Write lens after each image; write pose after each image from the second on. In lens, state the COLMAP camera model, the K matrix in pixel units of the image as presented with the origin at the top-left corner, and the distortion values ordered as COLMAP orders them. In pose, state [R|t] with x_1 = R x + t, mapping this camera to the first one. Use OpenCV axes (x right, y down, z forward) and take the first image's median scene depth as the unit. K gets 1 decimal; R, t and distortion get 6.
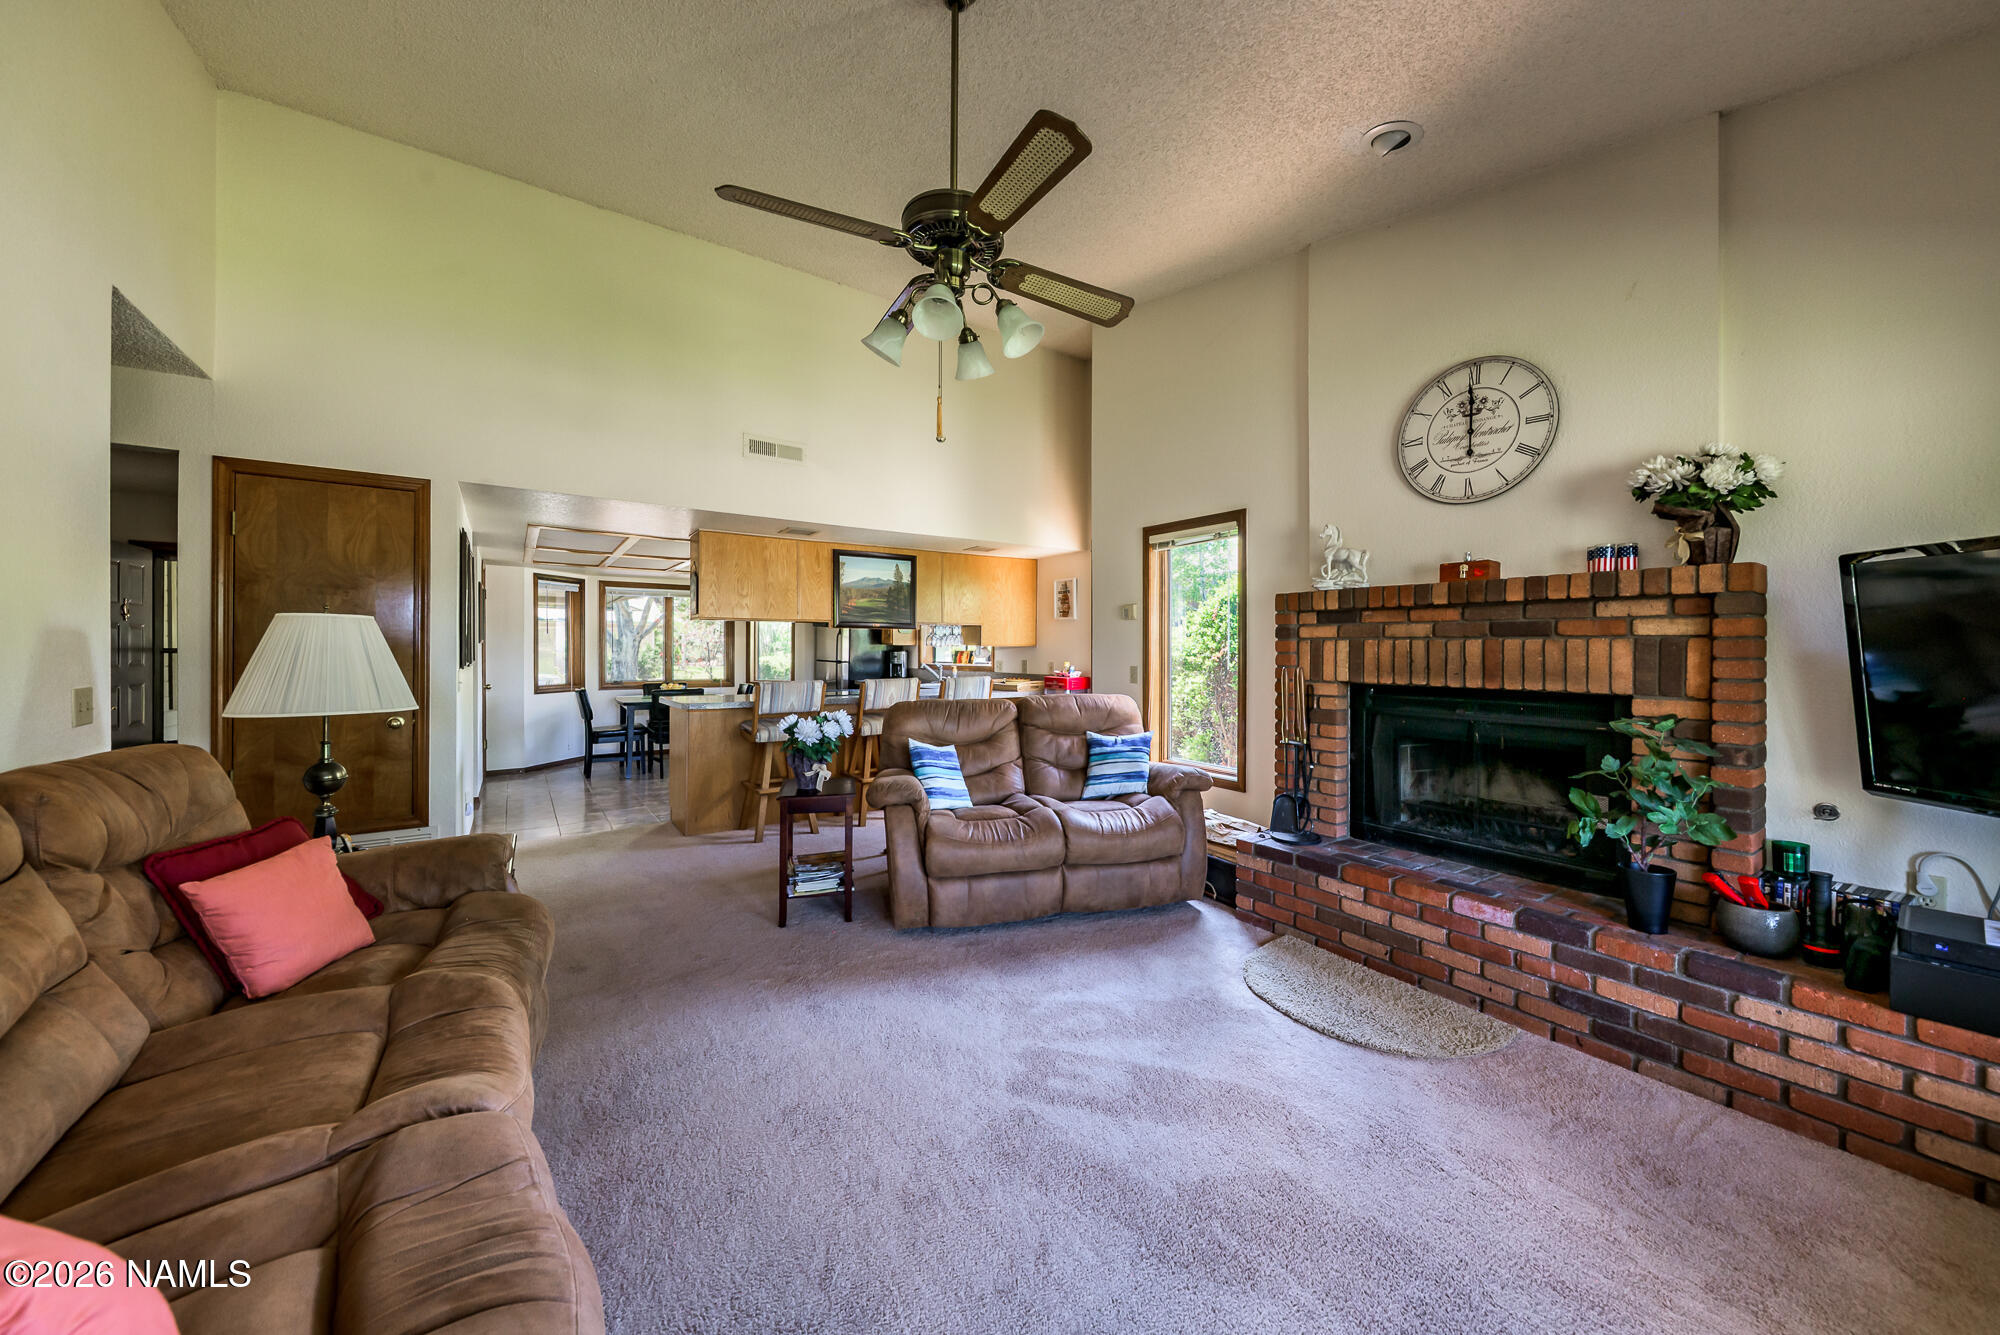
lens RADIAL K [[698.4, 0, 991.4], [0, 698.4, 655.1], [0, 0, 1]] dist [-0.001126, -0.000936]
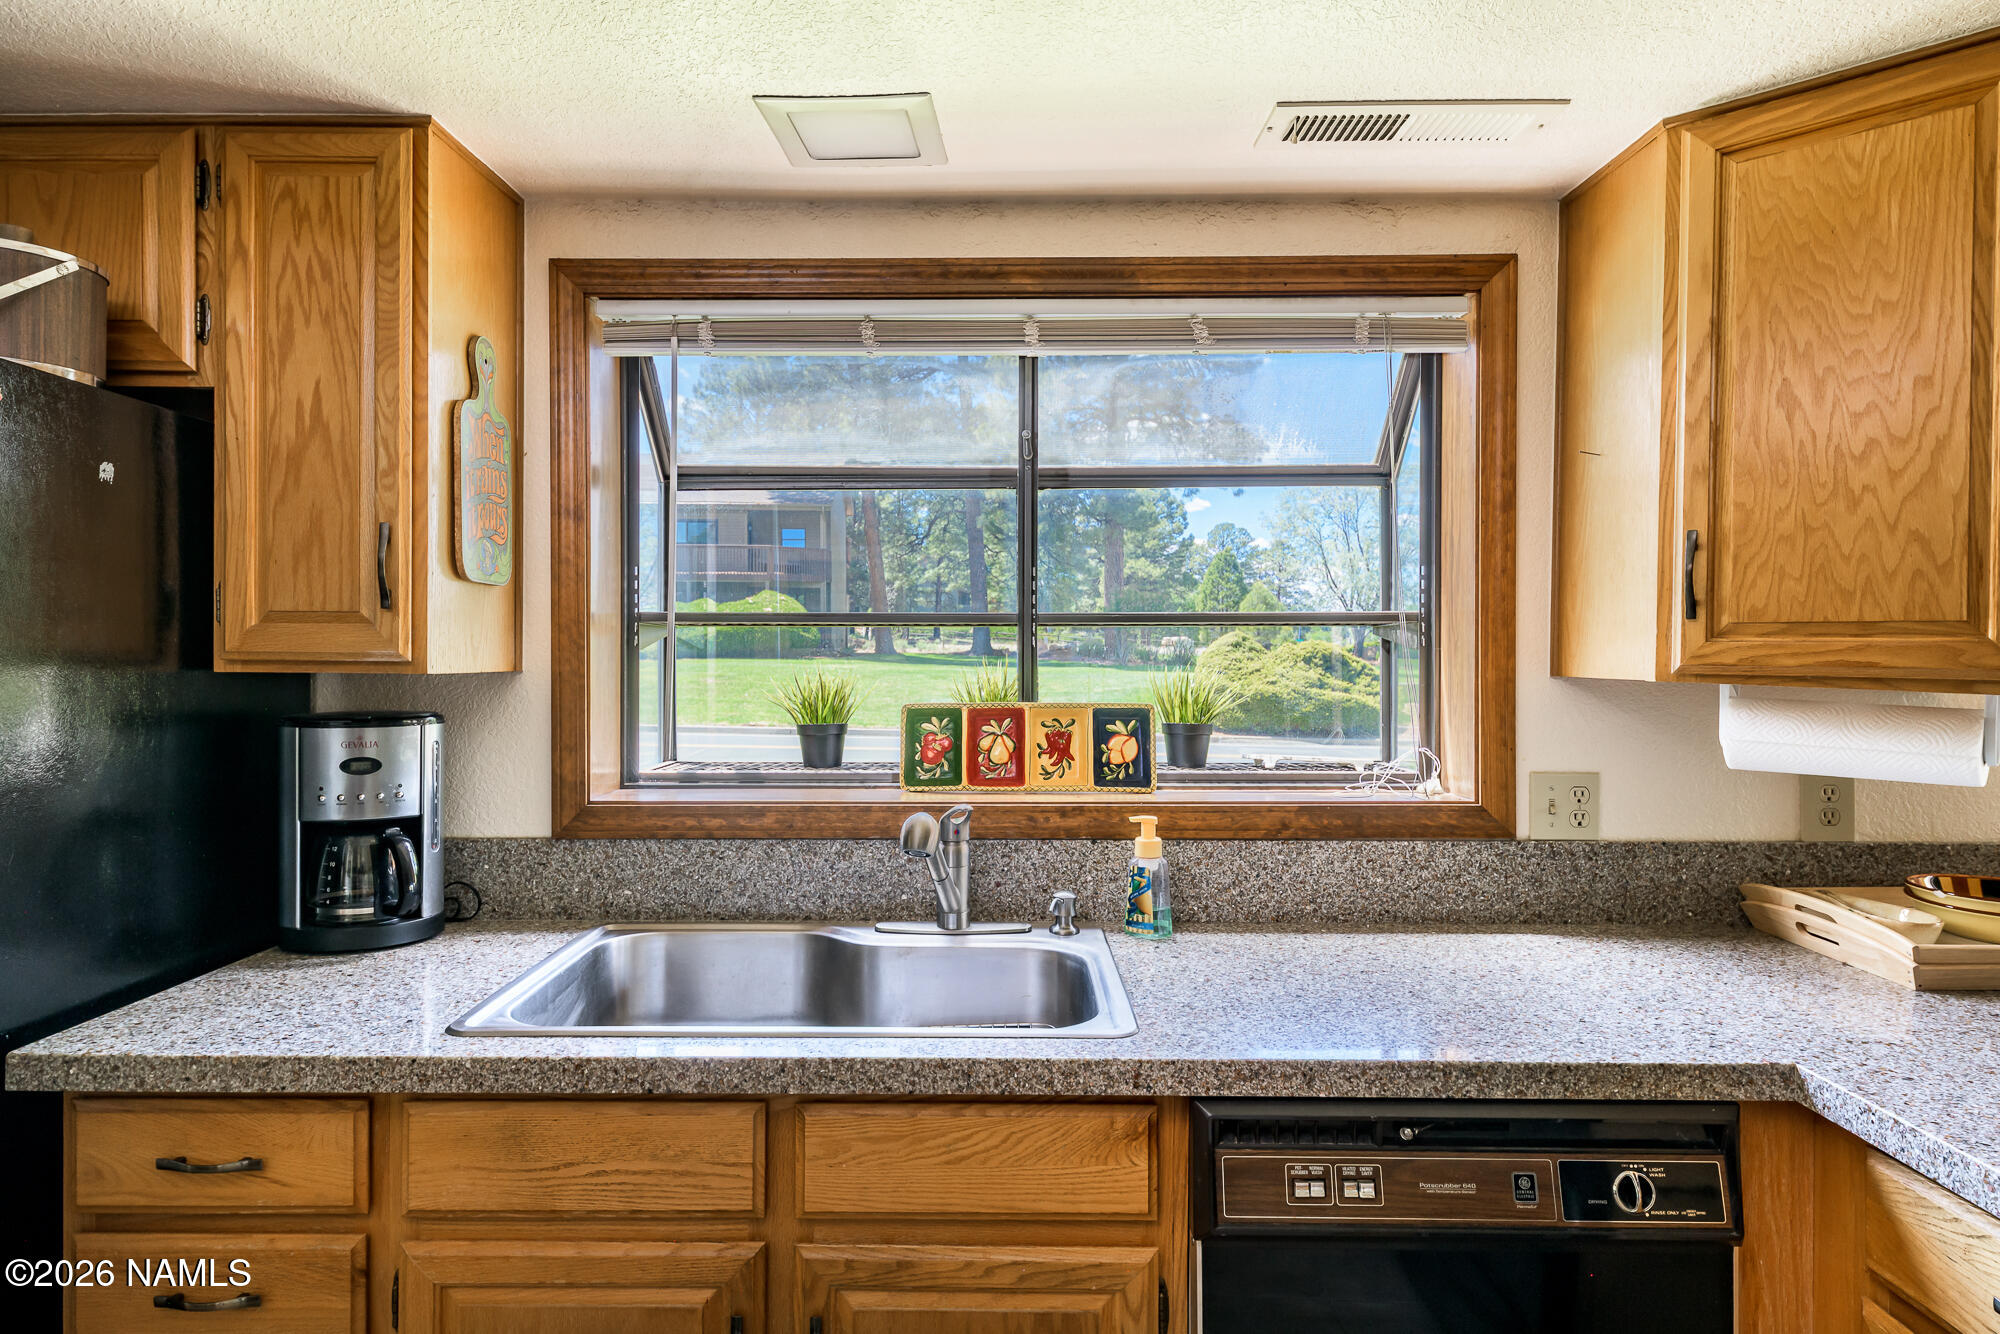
lens RADIAL K [[1211.7, 0, 1019.7], [0, 1211.7, 630.0], [0, 0, 1]] dist [0.027009, -0.001215]
pose [[0.560343, 0.011691, 0.828178, -0.381528], [0.005128, 0.999832, -0.017583, -0.025972], [-0.828245, 0.014099, 0.560189, 1.167354]]
